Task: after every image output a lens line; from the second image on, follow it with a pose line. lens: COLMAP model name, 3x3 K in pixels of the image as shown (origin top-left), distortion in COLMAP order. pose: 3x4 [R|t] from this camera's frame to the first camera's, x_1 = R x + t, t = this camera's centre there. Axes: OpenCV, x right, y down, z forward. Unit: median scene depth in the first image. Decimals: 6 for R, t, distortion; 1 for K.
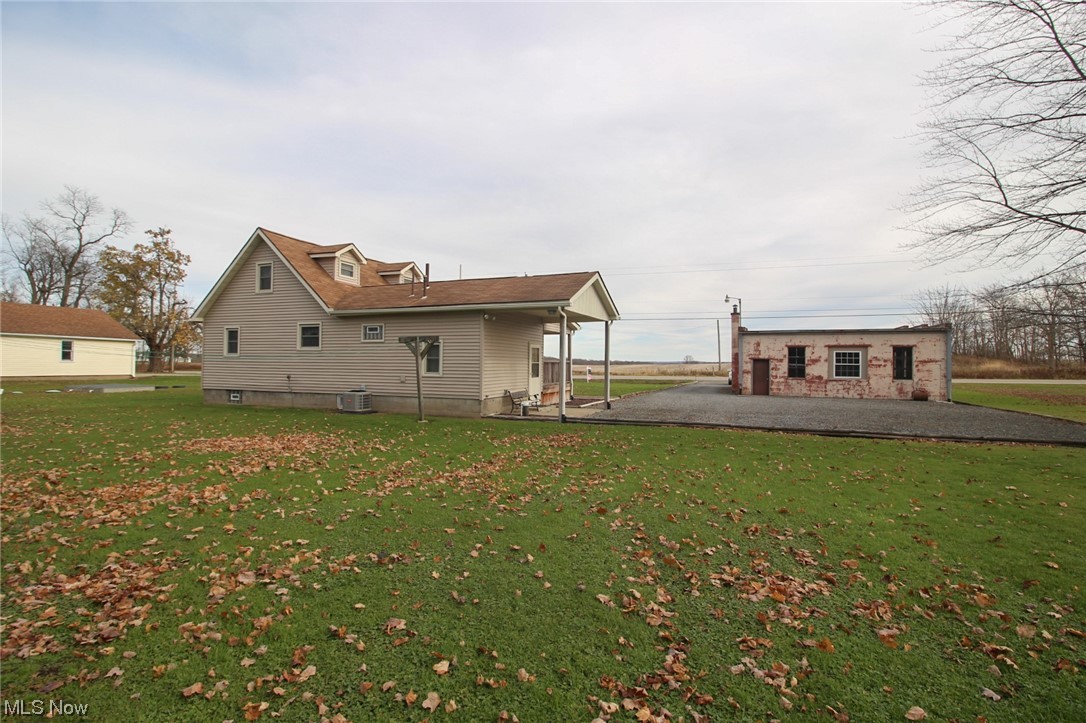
lens RADIAL K [[503.7, 0, 543.9], [0, 503.7, 362.7], [0, 0, 1]] dist [-0.004271, -0.000567]
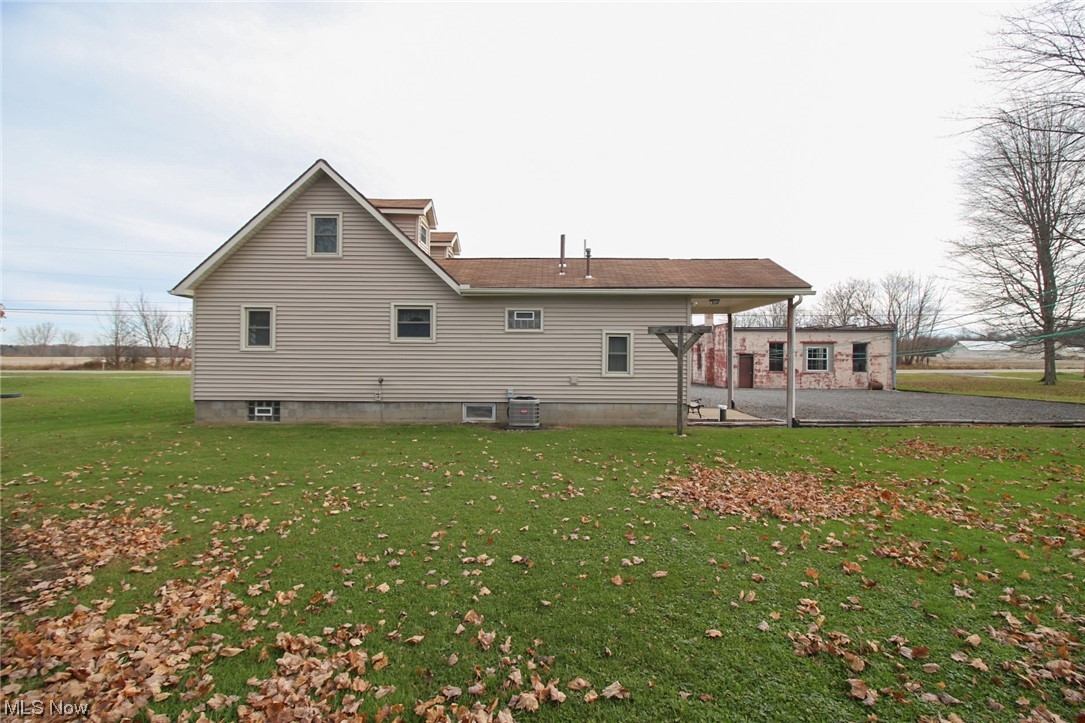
lens RADIAL K [[503.3, 0, 542.2], [0, 503.3, 360.4], [0, 0, 1]] dist [-0.004271, -0.000567]
pose [[0.931123, -0.003979, 0.364684, -0.400995], [0.000891, 0.999962, 0.008635, -0.003568], [-0.364705, -0.007715, 0.931091, 0.195958]]
